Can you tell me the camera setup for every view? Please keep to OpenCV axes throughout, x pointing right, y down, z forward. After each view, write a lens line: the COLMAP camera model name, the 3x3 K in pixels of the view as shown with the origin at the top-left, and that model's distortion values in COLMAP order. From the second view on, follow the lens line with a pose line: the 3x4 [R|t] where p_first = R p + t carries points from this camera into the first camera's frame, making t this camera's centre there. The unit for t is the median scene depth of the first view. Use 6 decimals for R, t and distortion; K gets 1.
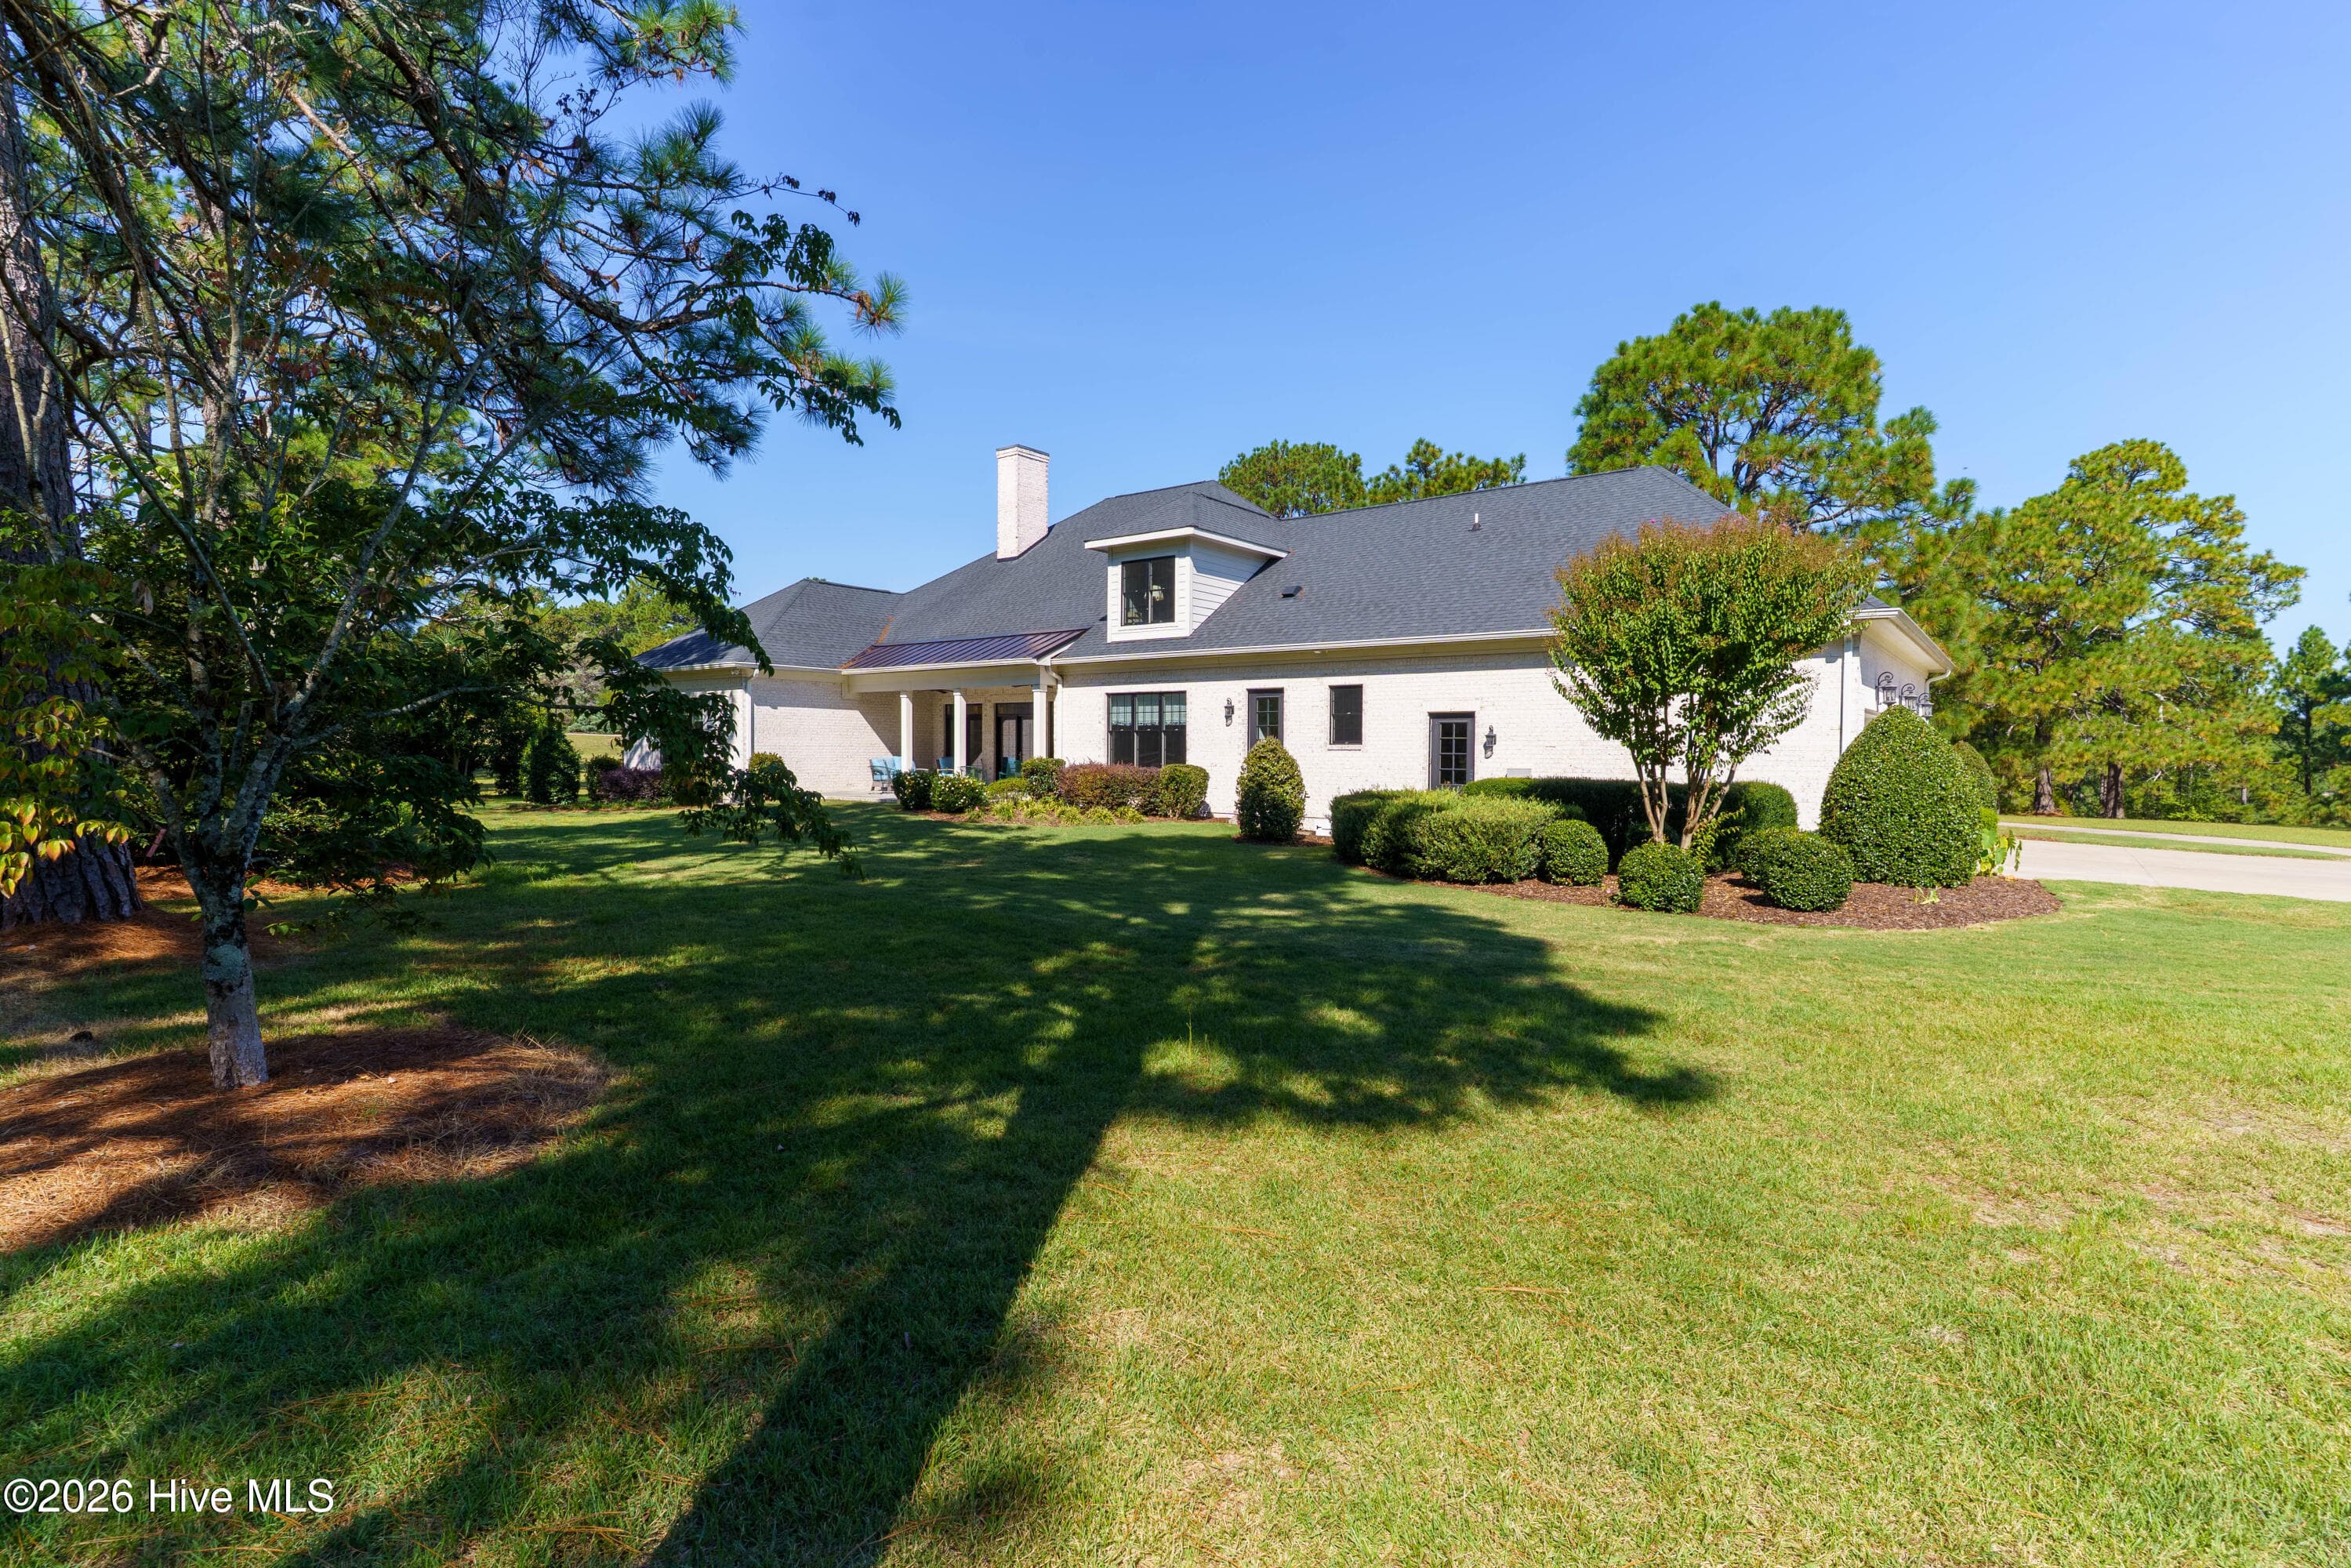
lens RADIAL K [[1143.2, 0, 1165.3], [0, 1143.2, 790.0], [0, 0, 1]] dist [-0.002059, 0.000542]
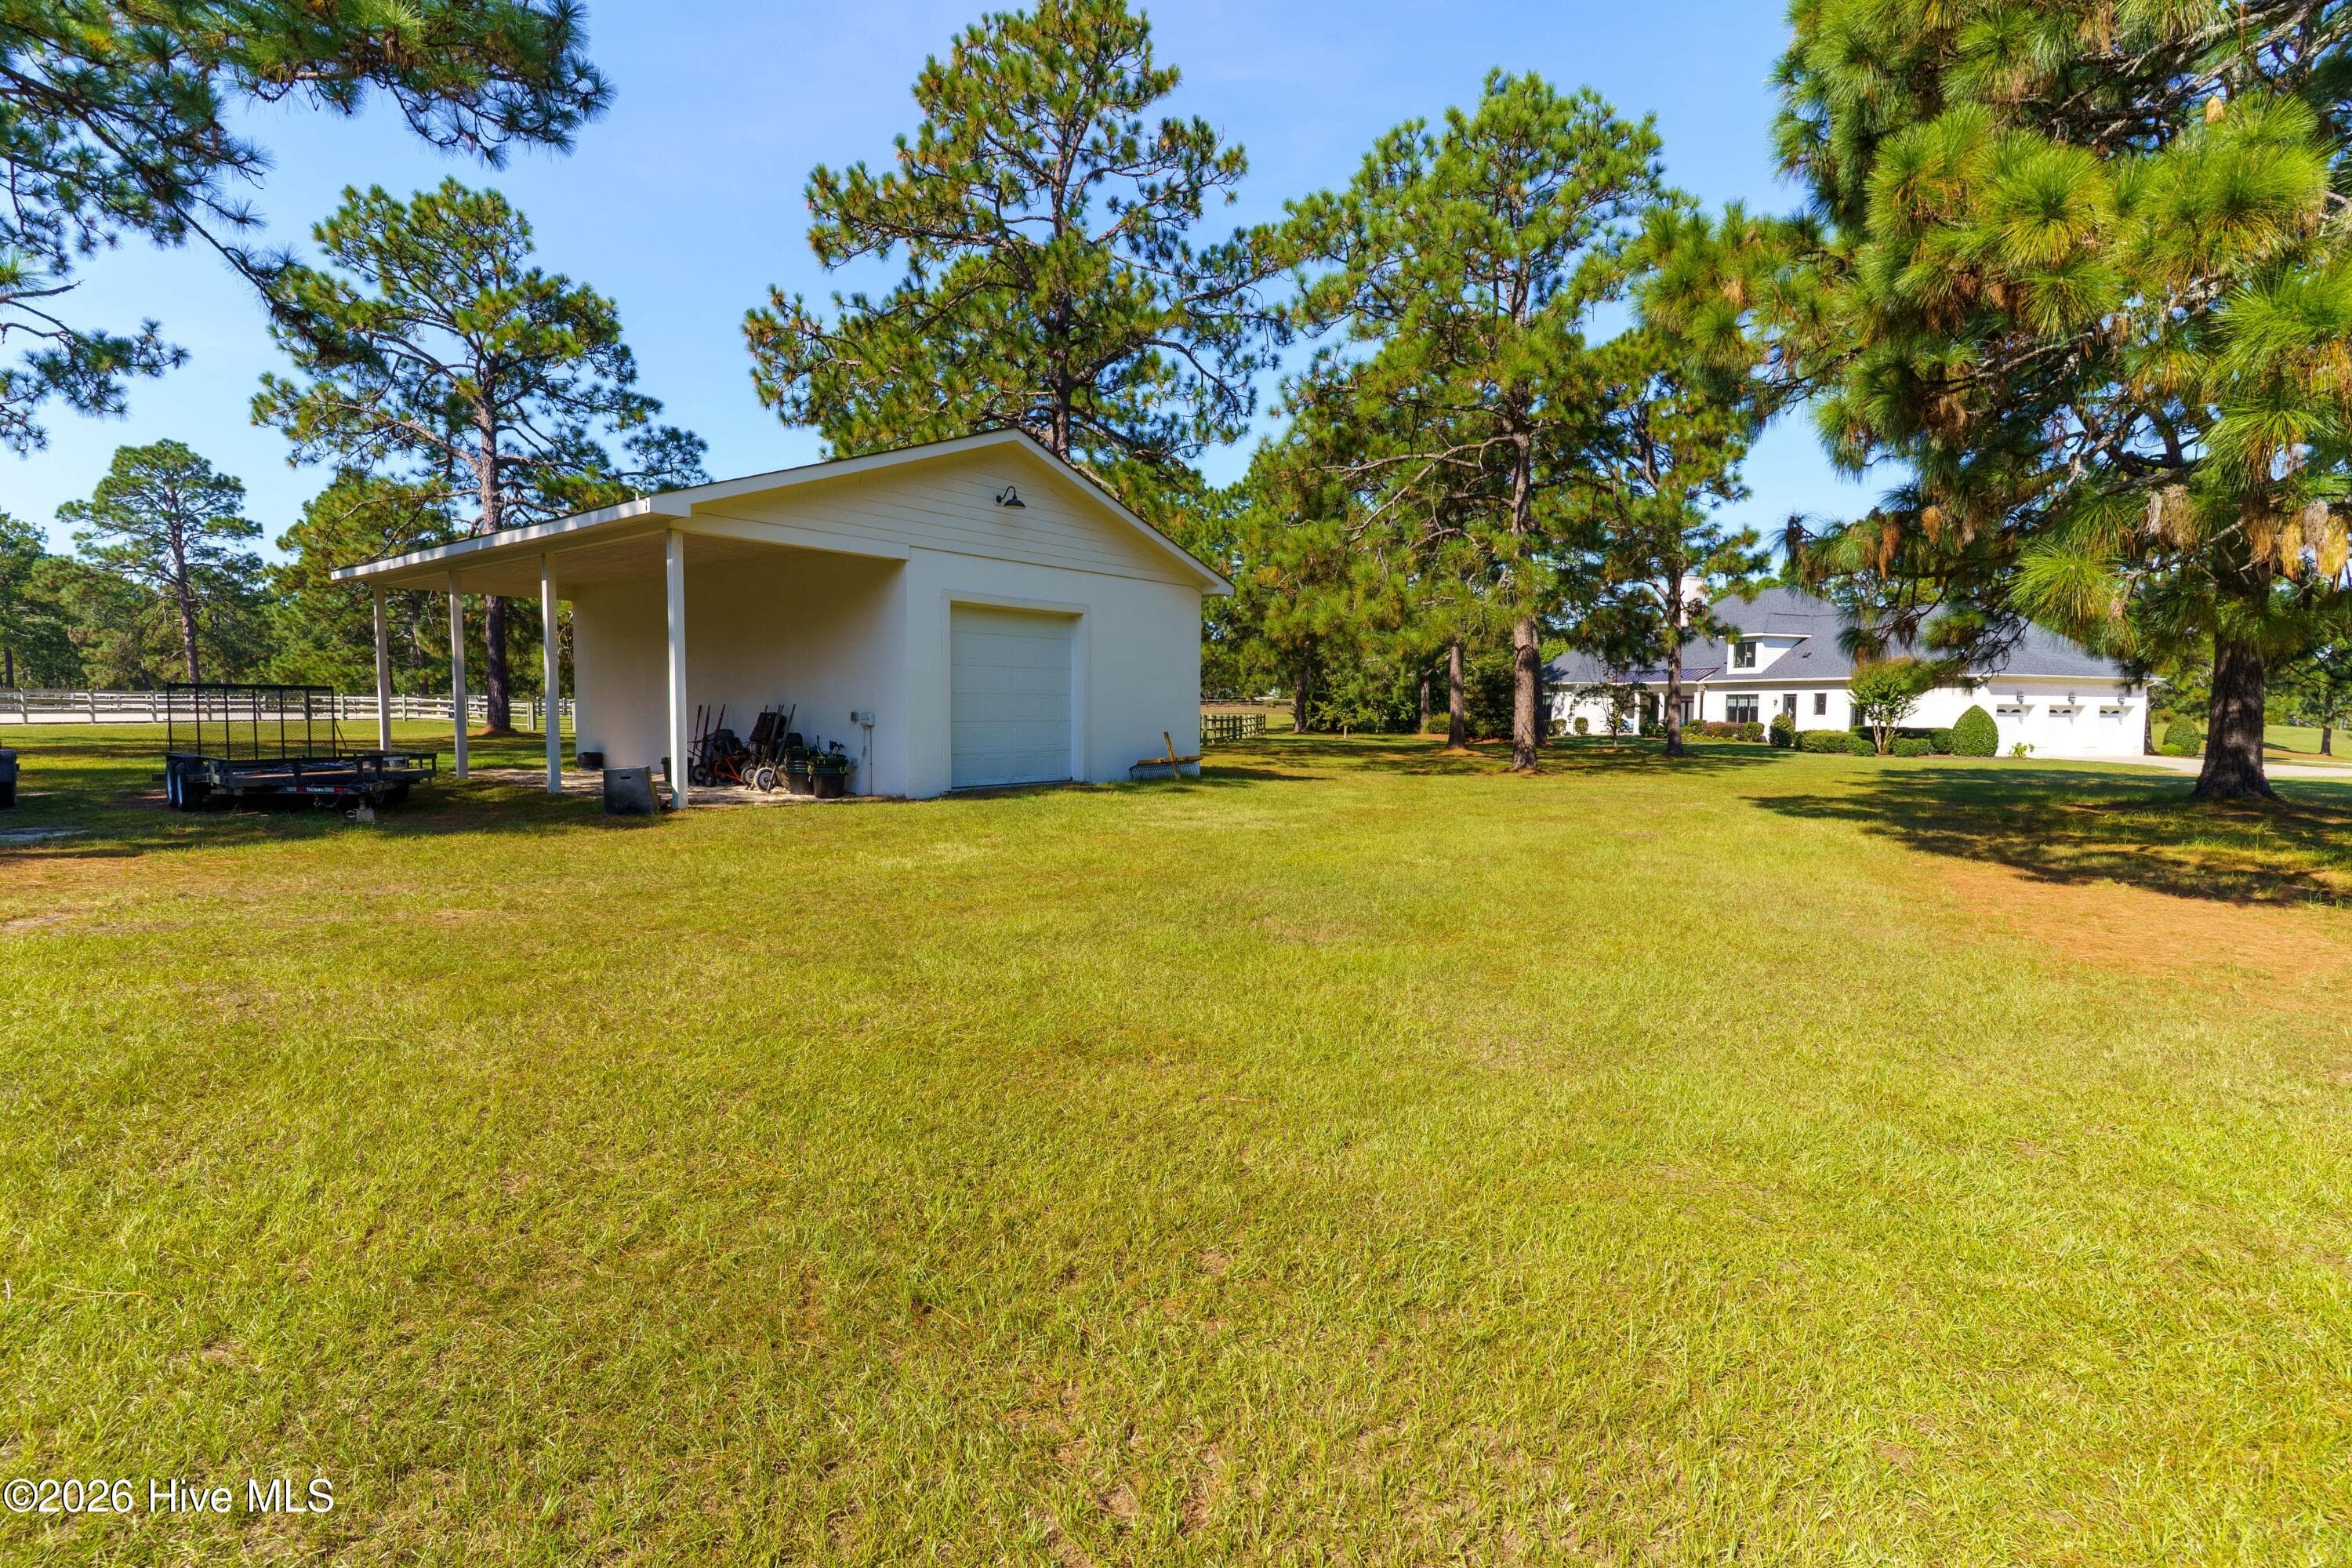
lens RADIAL K [[1126.8, 0, 1172.4], [0, 1126.8, 786.8], [0, 0, 1]] dist [0.002509, 0.000020]
pose [[0.855874, 0.037360, -0.515833, 0.194289], [-0.020008, 0.999033, 0.039160, 0.047610], [0.516797, -0.023196, 0.855794, -1.769612]]
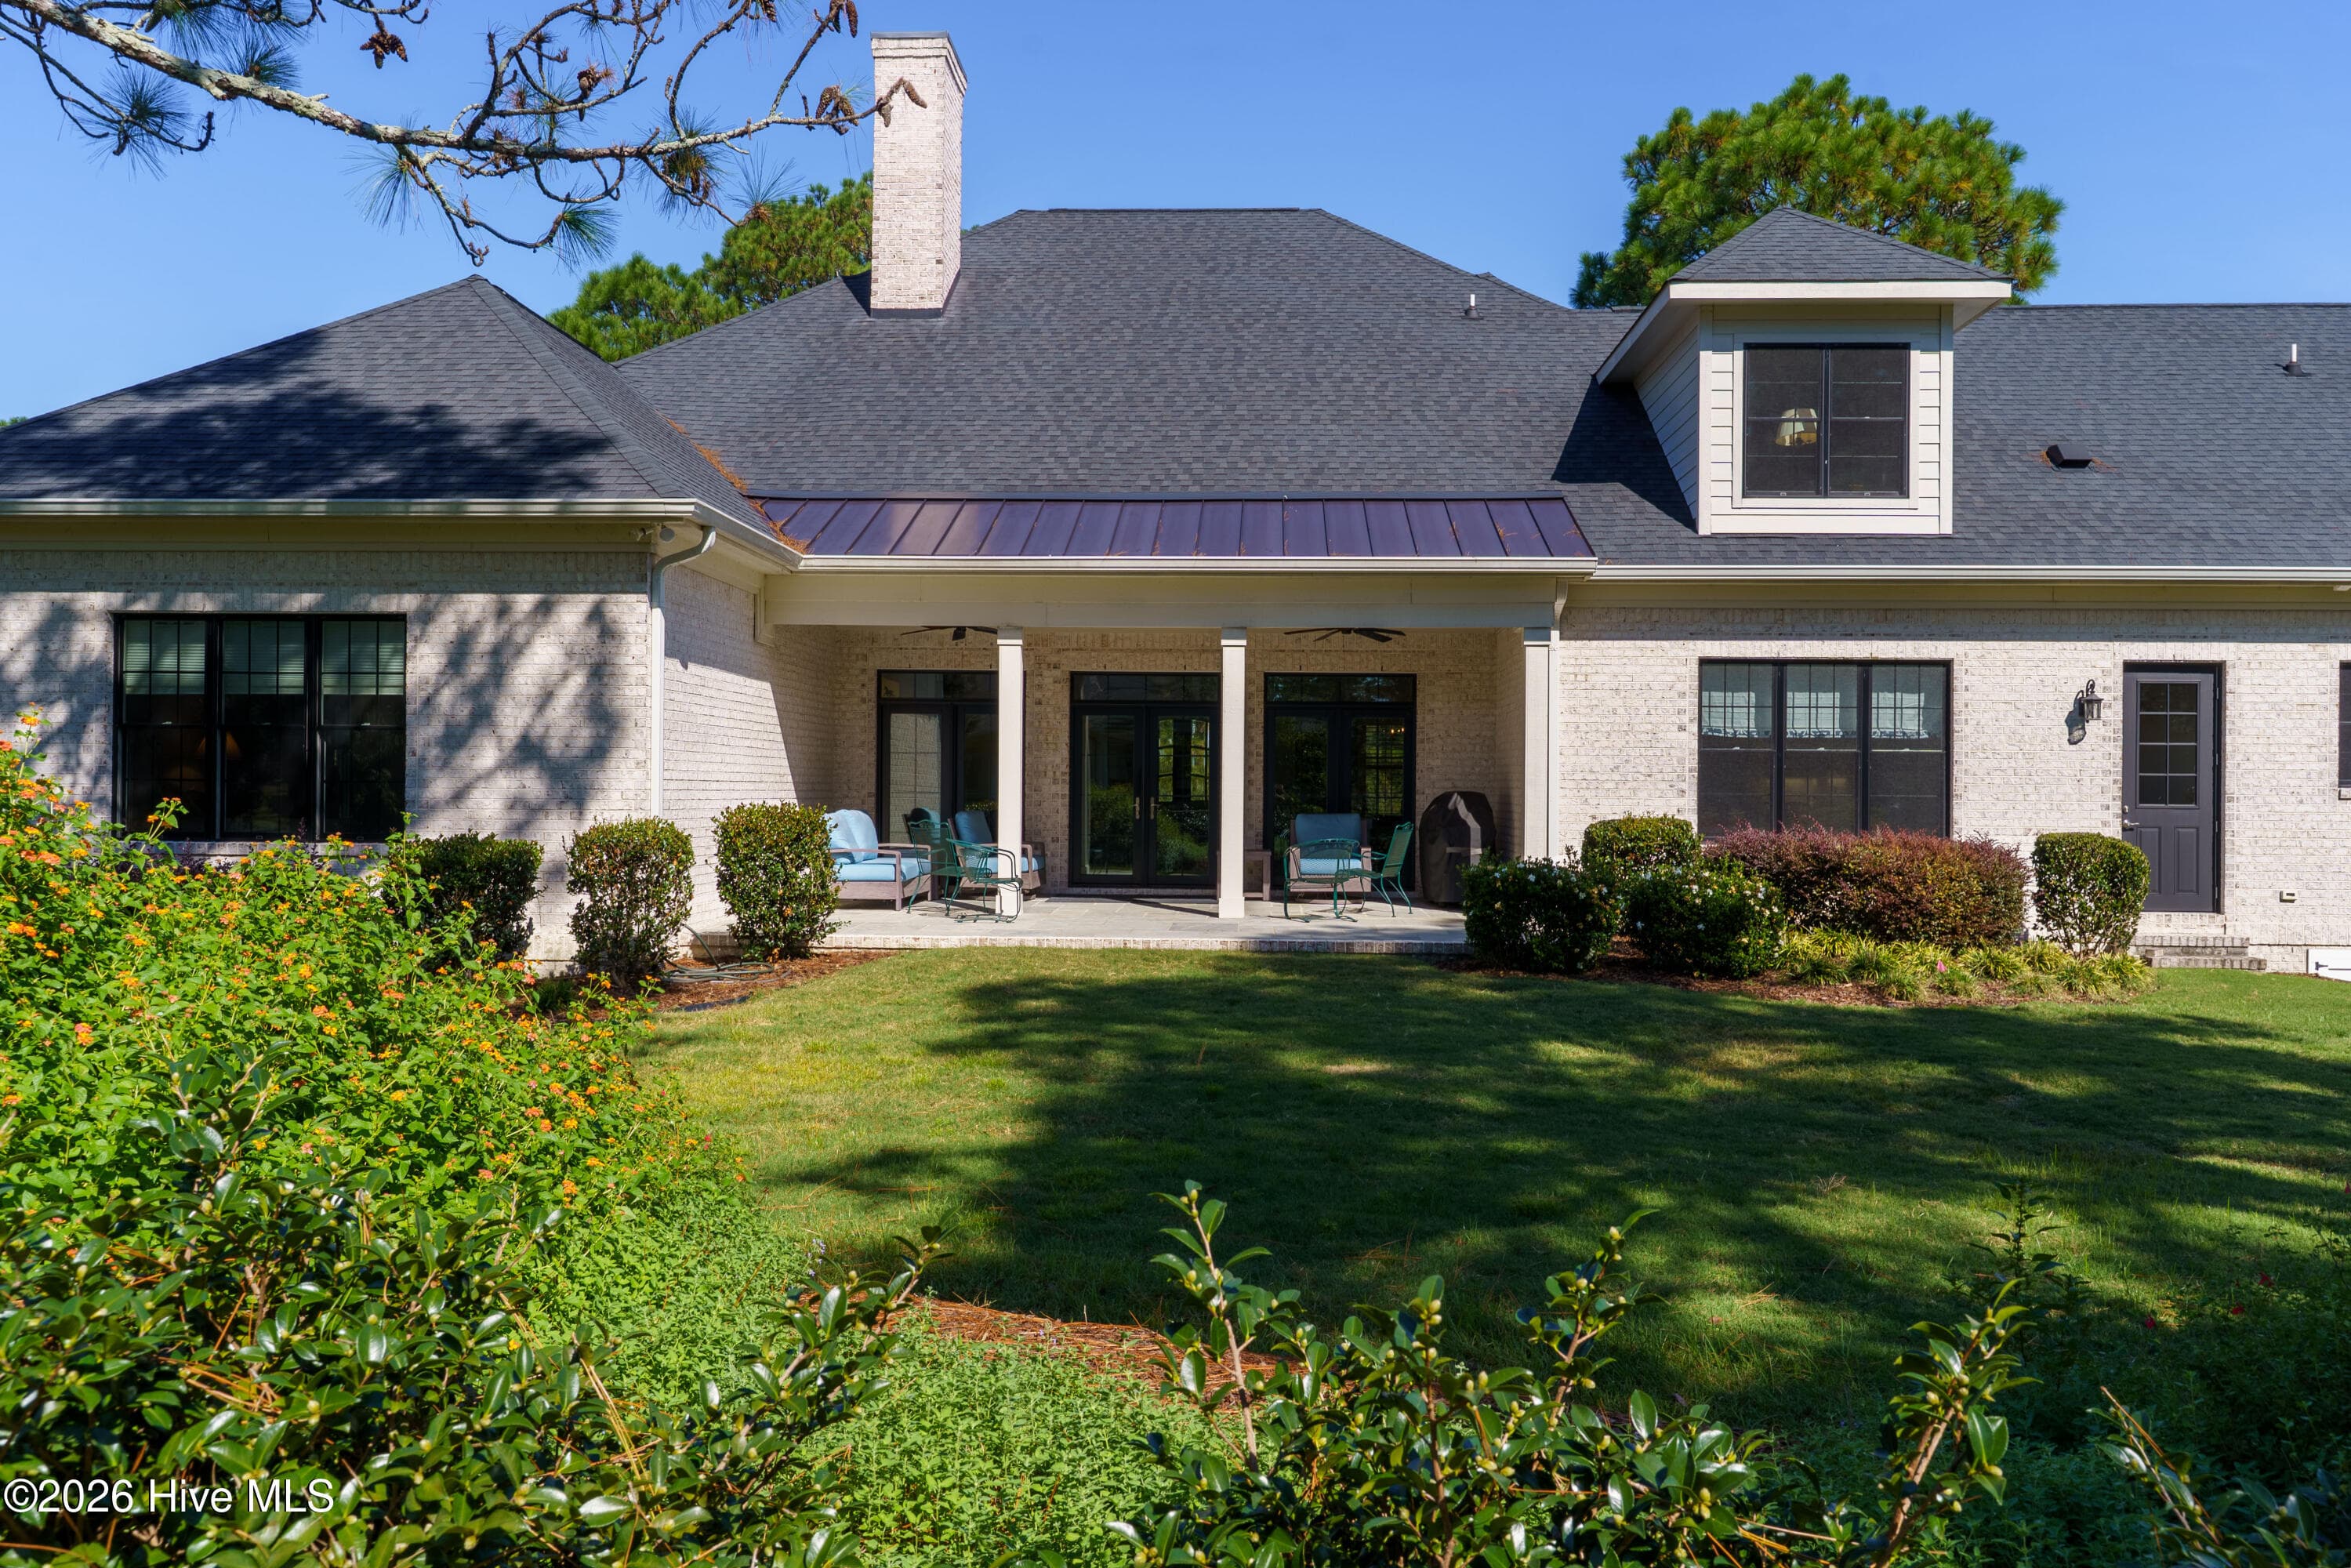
lens RADIAL K [[1846.9, 0, 1178.4], [0, 1846.9, 776.4], [0, 0, 1]] dist [0.009159, -0.019329]
pose [[0.819201, 0.002432, 0.573501, -0.574280], [0.015858, 0.999513, -0.026890, -0.027482], [-0.573287, 0.031123, 0.818763, 0.562305]]
